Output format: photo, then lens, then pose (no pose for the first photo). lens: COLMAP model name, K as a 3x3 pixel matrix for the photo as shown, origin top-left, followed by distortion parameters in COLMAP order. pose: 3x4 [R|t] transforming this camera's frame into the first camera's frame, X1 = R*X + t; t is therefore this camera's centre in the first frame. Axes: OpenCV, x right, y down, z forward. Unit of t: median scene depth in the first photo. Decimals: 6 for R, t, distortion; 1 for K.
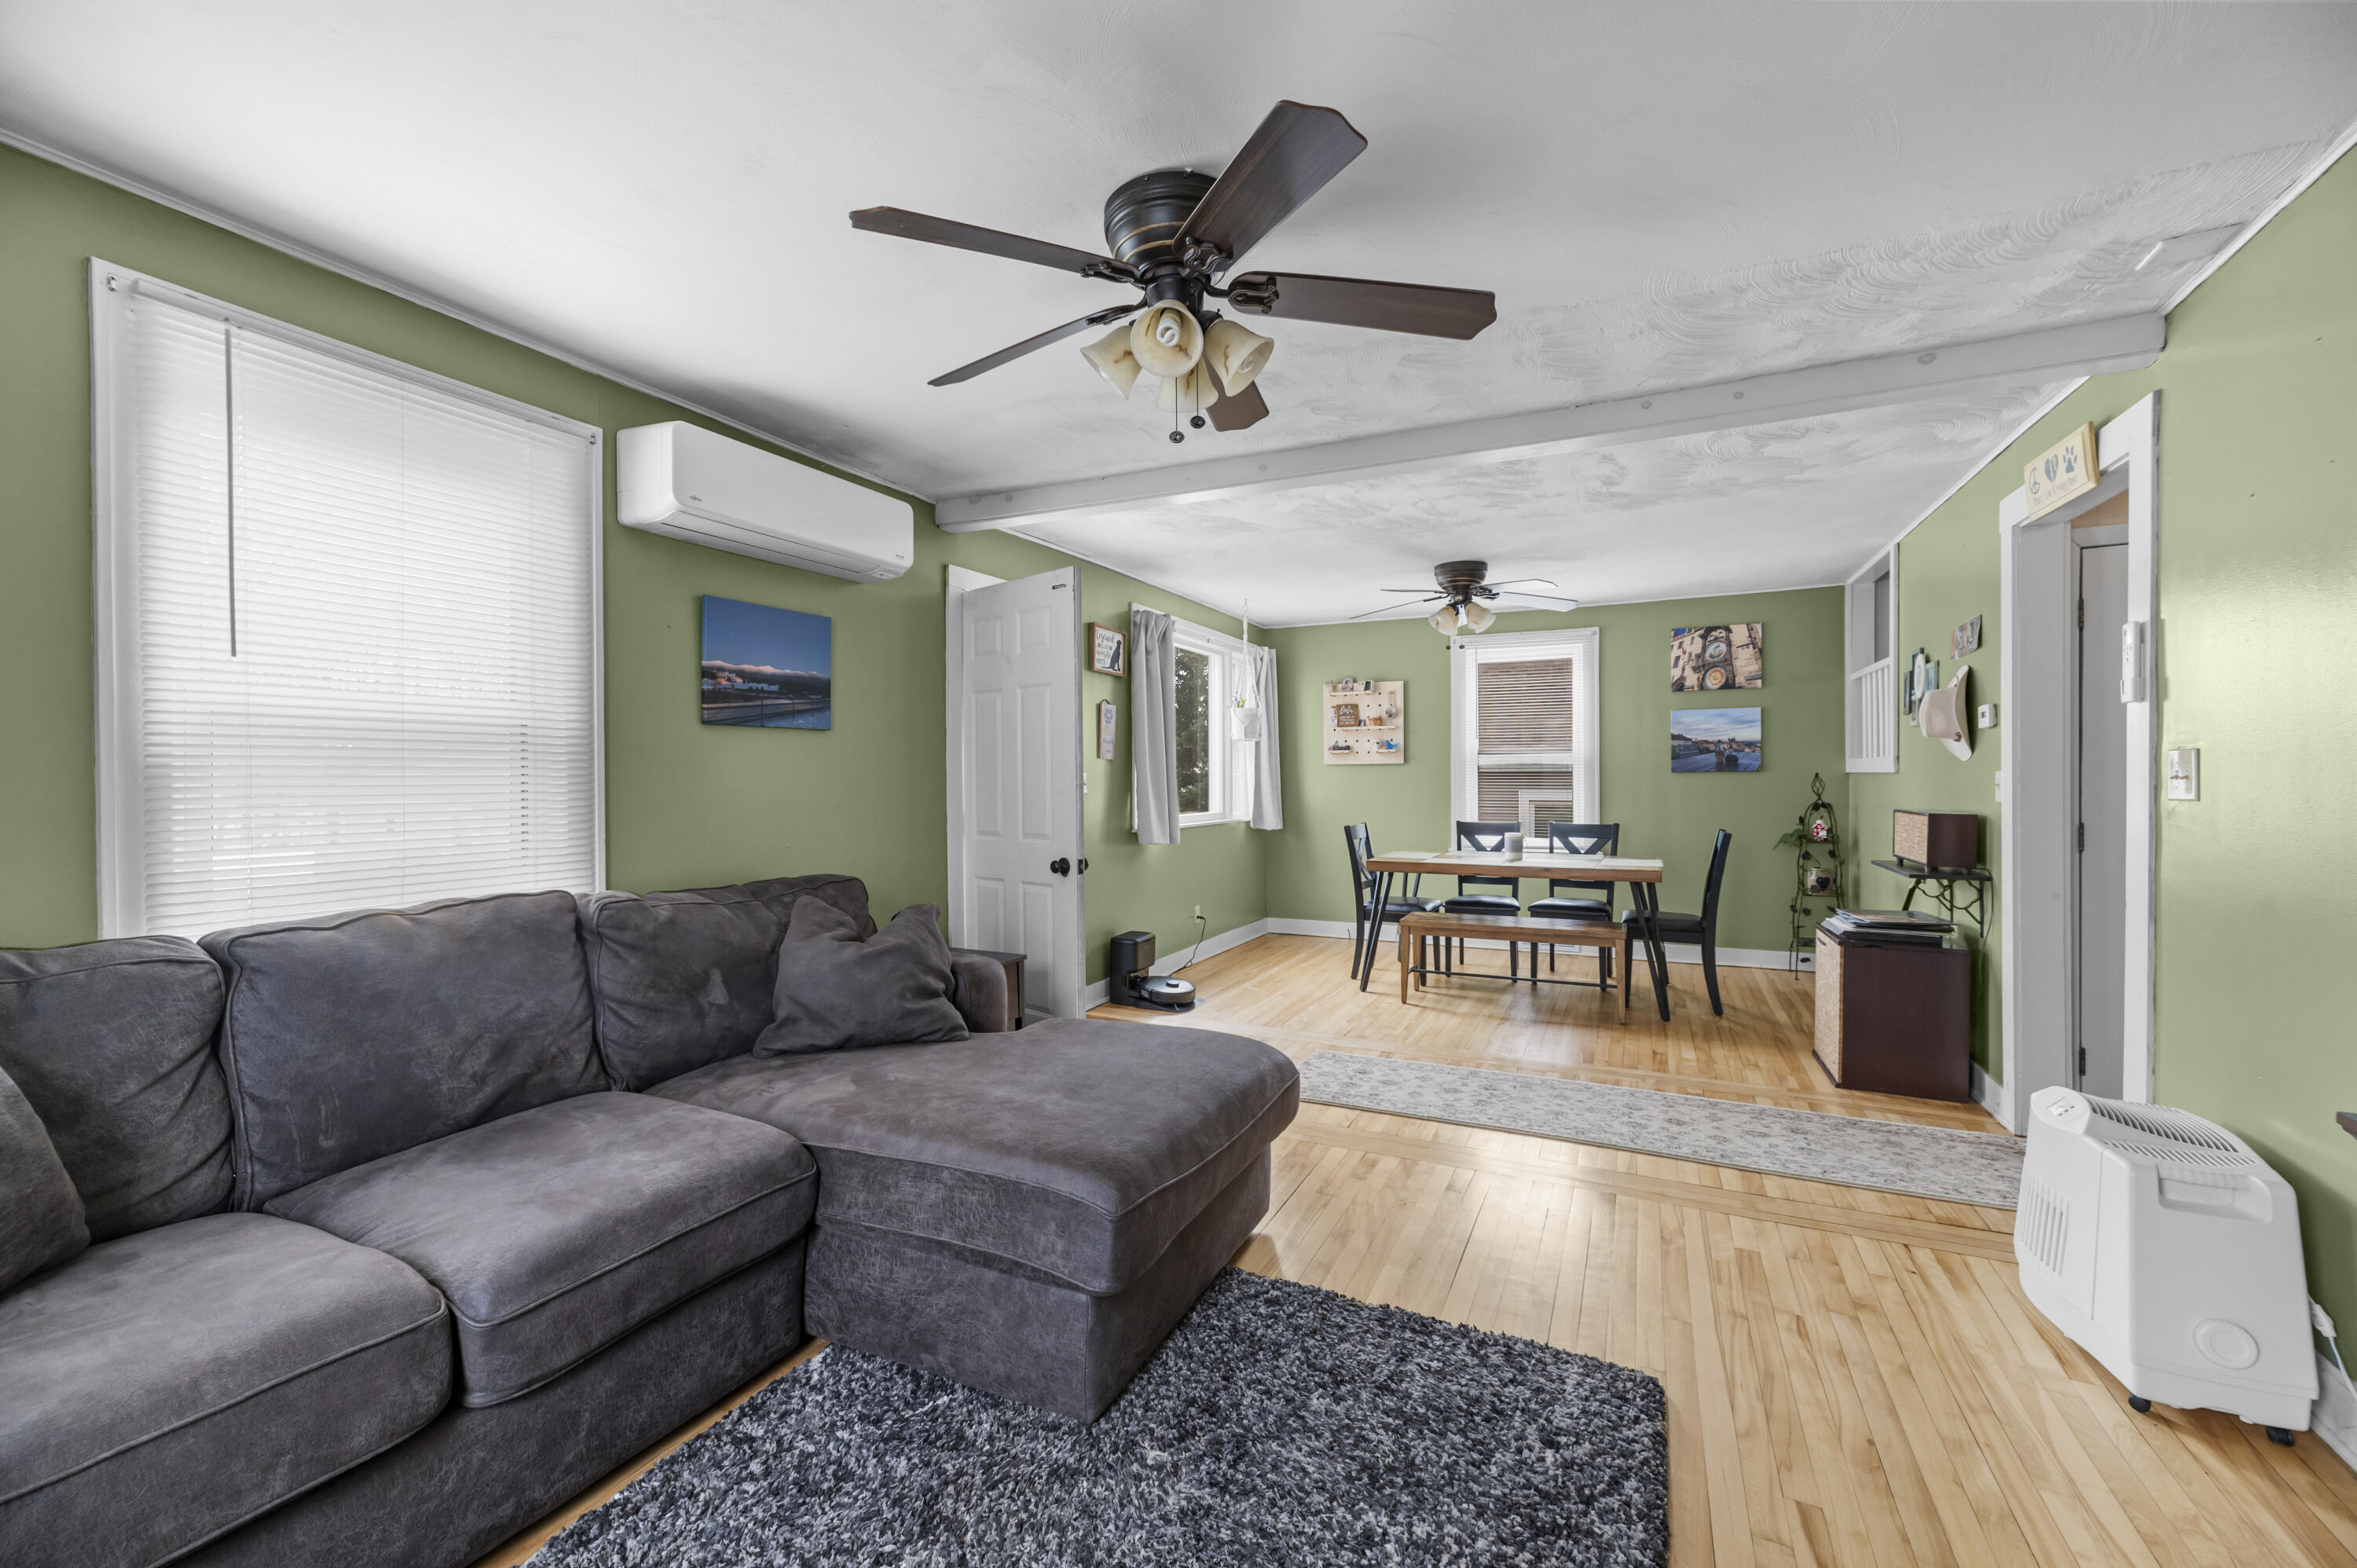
lens RADIAL K [[931.5, 0, 1192.4], [0, 931.5, 782.9], [0, 0, 1]] dist [0.000600, 0.000114]
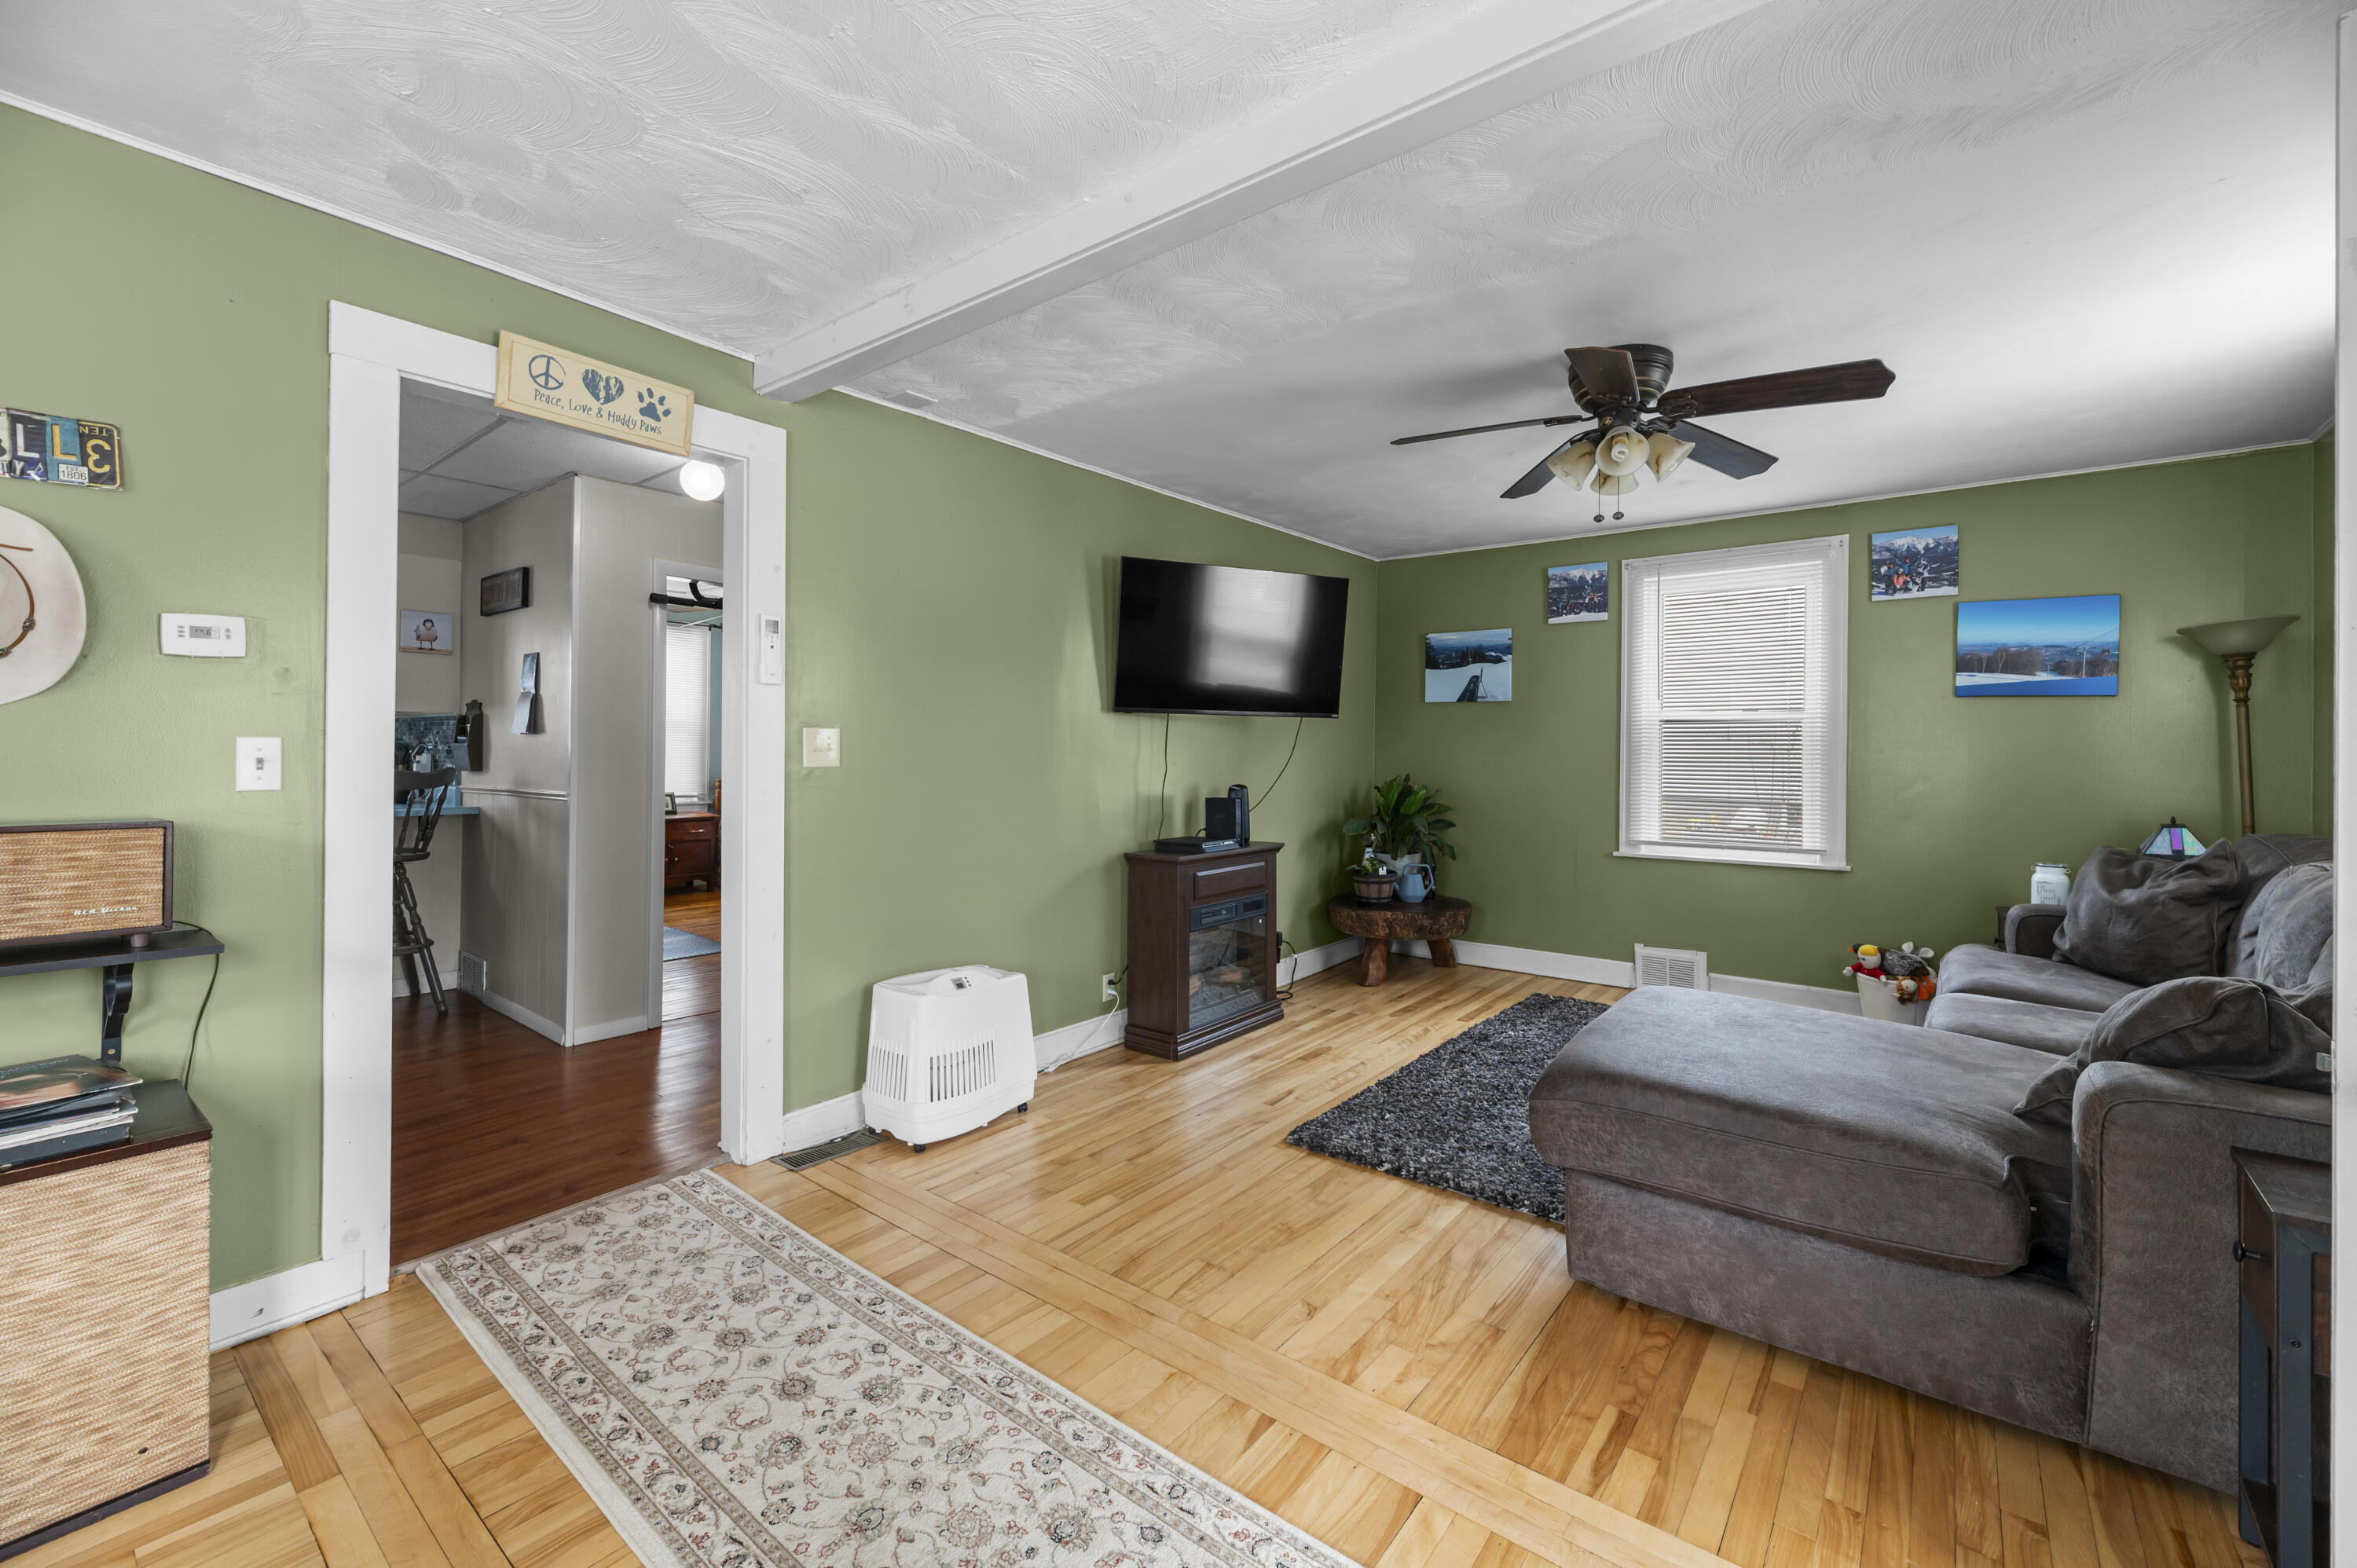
lens RADIAL K [[961.8, 0, 1183.8], [0, 961.8, 745.7], [0, 0, 1]] dist [0.000532, -0.000003]
pose [[-0.974492, -0.001198, 0.224420, 0.095852], [-0.001373, 0.999999, -0.000626, -0.004272], [-0.224419, -0.000918, -0.974492, 0.813903]]
